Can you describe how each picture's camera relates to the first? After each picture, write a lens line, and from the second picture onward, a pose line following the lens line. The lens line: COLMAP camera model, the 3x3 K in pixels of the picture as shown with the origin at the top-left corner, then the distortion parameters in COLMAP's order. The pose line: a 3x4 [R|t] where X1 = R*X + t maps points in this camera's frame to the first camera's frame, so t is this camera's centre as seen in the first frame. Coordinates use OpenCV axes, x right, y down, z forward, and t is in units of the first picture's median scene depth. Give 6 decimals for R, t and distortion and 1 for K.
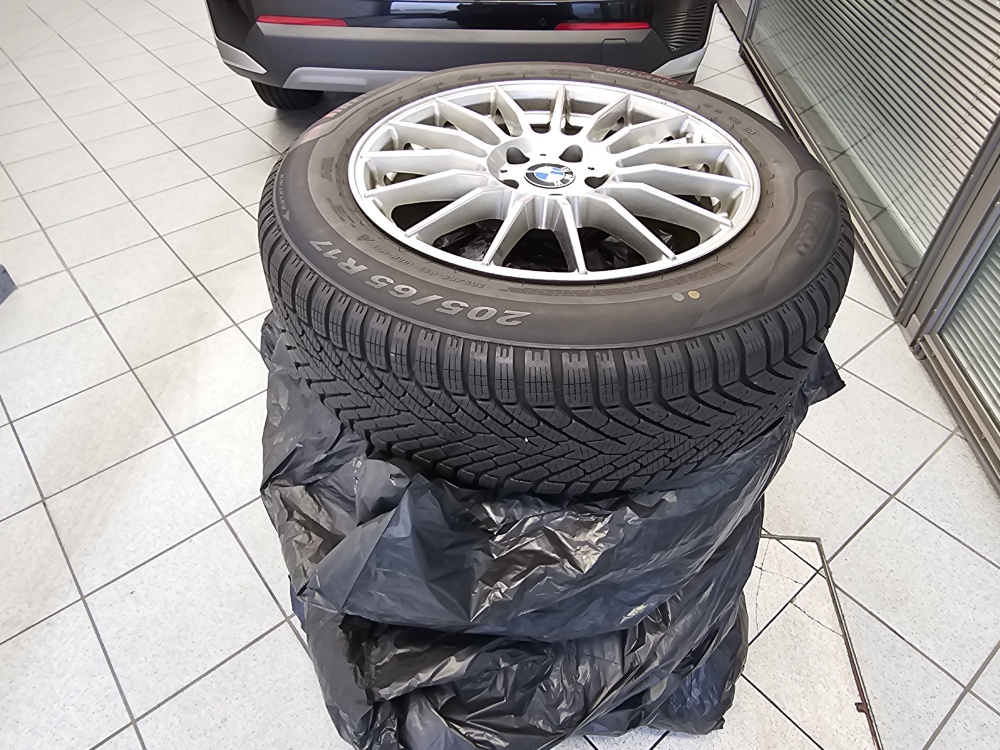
lens RADIAL K [[681.8, 0, 493.2], [0, 681.8, 364.2], [0, 0, 1]] dist [-0.000453, -0.000006]
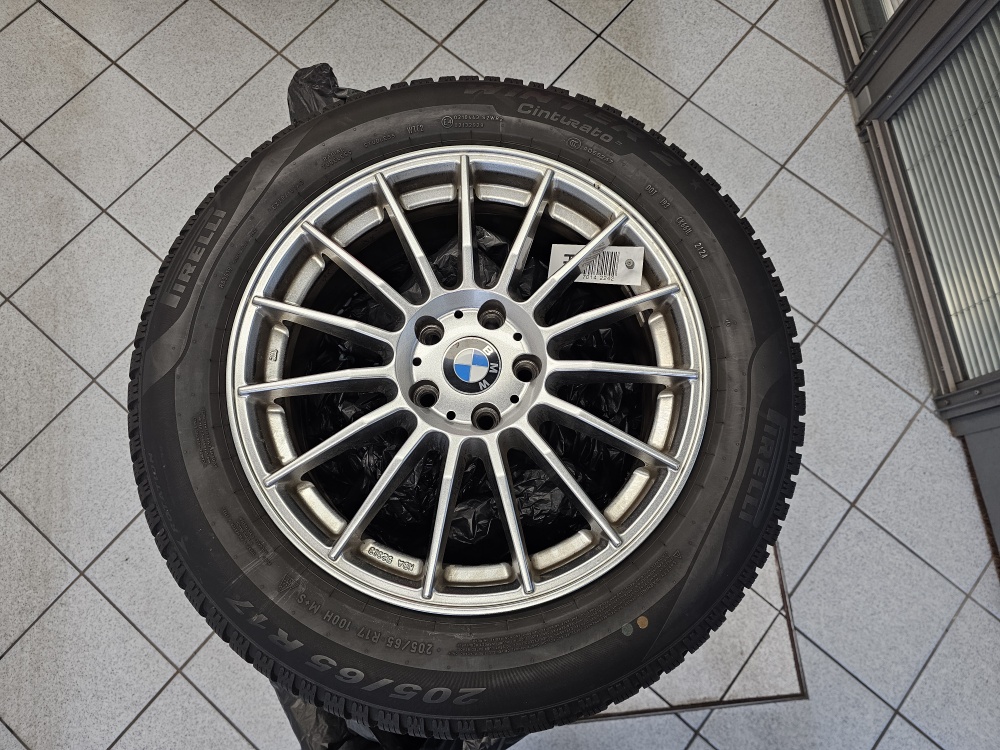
lens RADIAL K [[670.3, 0, 517.7], [0, 670.3, 375.3], [0, 0, 1]] dist [0.048695, -0.056627]
pose [[0.982812, -0.170008, 0.071957, 0.046469], [0.106442, 0.840318, 0.531542, -0.424313], [-0.150833, -0.514746, 0.843970, 0.168872]]
